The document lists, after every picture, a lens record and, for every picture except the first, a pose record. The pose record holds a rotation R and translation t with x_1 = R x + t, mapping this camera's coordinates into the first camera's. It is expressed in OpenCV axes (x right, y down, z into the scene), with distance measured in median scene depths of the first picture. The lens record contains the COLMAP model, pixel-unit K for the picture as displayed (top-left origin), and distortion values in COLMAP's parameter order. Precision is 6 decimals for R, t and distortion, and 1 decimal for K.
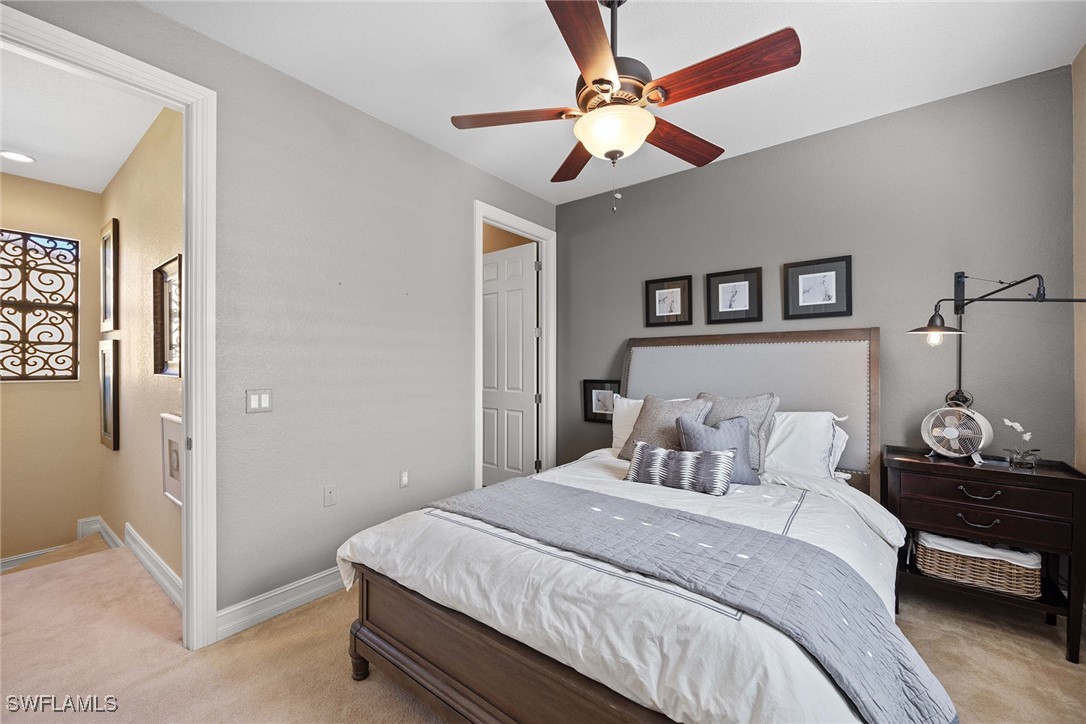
lens RADIAL K [[425.5, 0, 543.0], [0, 425.5, 362.0], [0, 0, 1]] dist [0.001137, -0.007883]
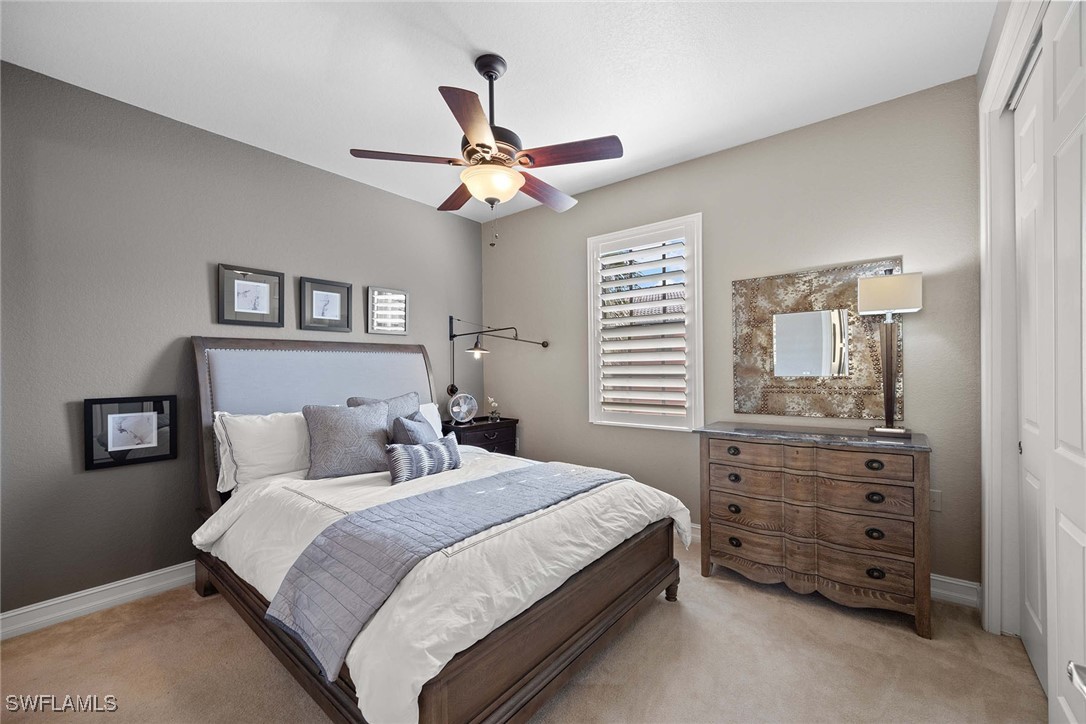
lens RADIAL K [[433.8, 0, 545.4], [0, 433.8, 365.5], [0, 0, 1]] dist [-0.005232, 0.000074]
pose [[0.029471, 0.006689, 0.999543, -1.188210], [0.004774, 0.999965, -0.006832, 0.005269], [-0.999554, 0.004974, 0.029438, 0.870804]]
